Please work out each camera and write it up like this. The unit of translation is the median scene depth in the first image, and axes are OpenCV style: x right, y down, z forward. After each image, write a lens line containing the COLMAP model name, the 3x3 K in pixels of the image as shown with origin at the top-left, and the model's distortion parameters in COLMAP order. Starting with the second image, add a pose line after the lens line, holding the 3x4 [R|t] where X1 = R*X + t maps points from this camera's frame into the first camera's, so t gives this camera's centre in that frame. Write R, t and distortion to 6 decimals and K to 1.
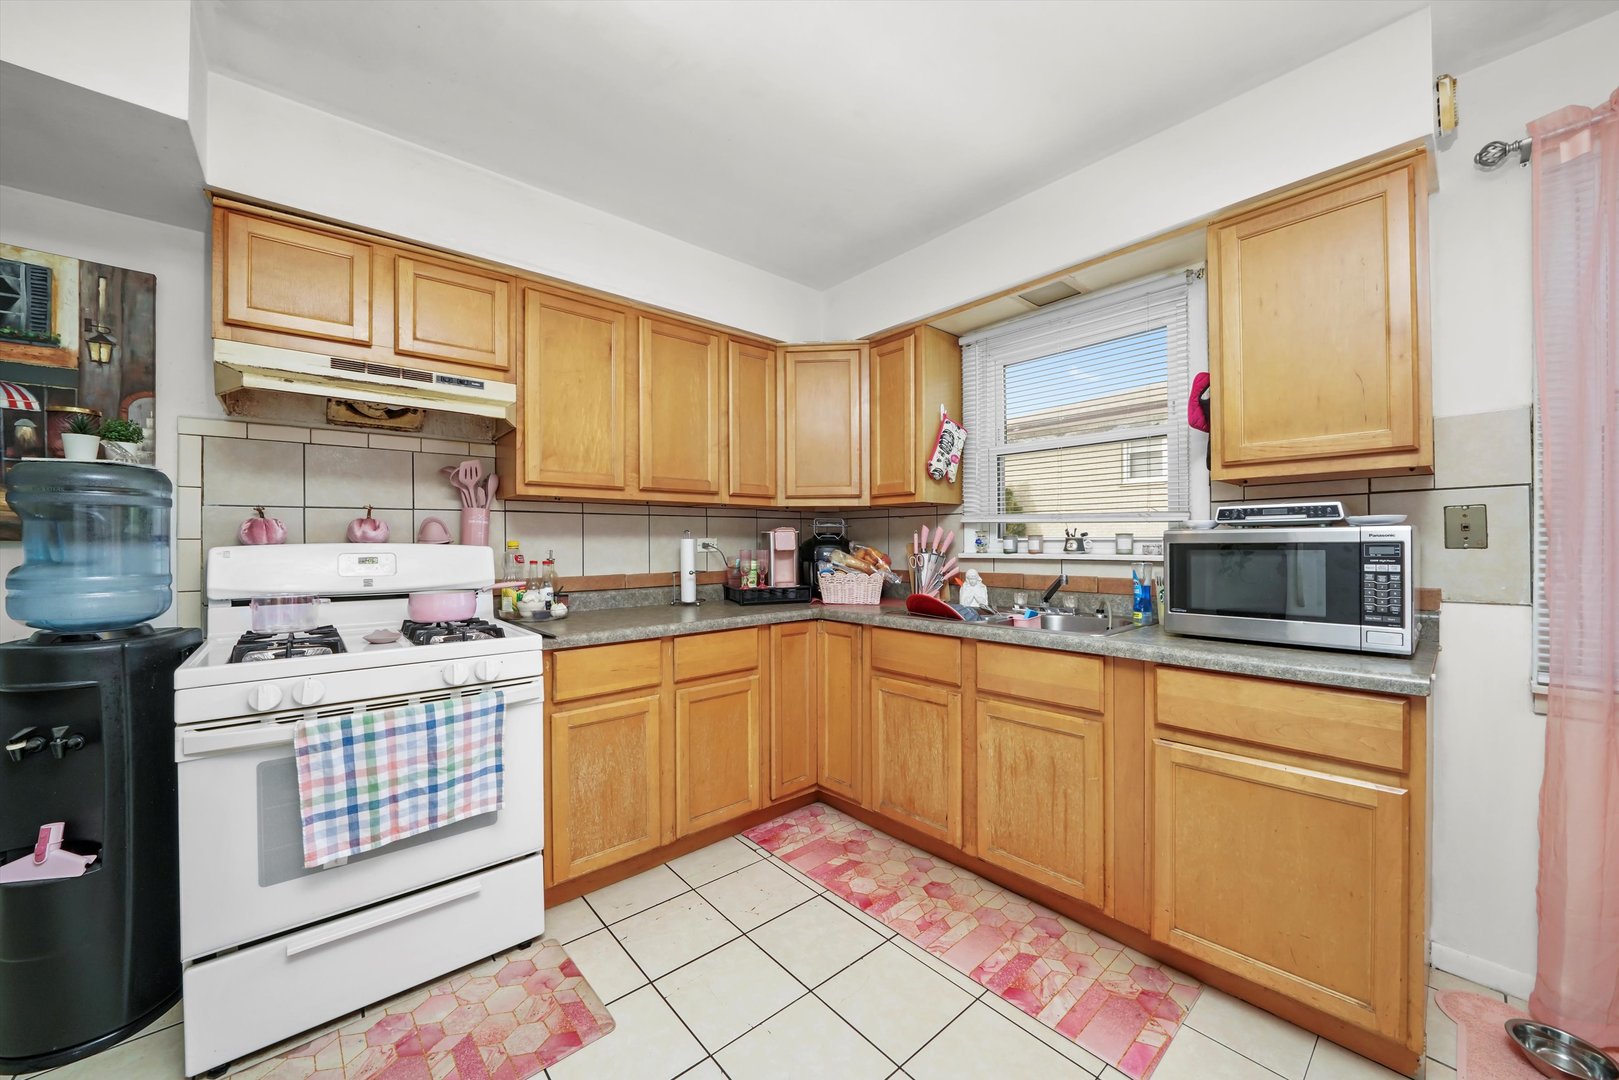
lens RADIAL K [[606.1, 0, 809.5], [0, 606.1, 540.0], [0, 0, 1]] dist [-0.001077, 0.000107]
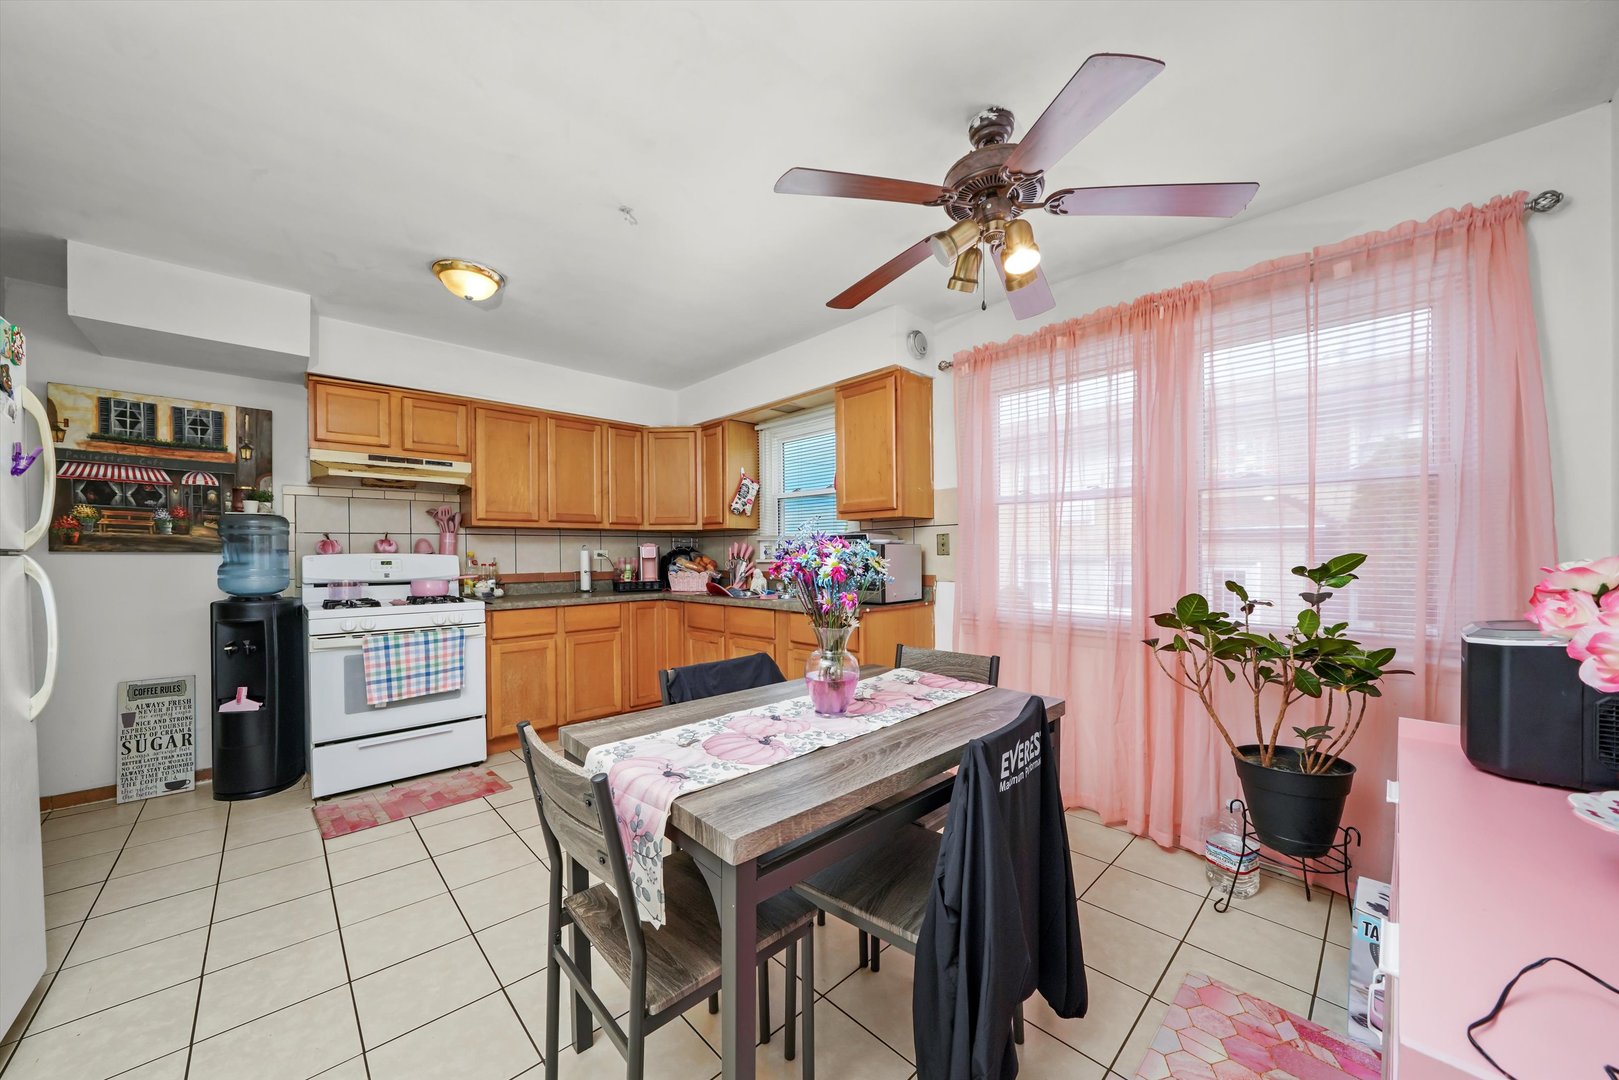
lens RADIAL K [[581.3, 0, 802.7], [0, 581.3, 555.9], [0, 0, 1]] dist [-0.000149, -0.000070]
pose [[0.998835, -0.001611, 0.048230, 0.464963], [0.001225, 0.999967, 0.008038, 0.000591], [-0.048241, -0.007969, 0.998804, -0.862904]]
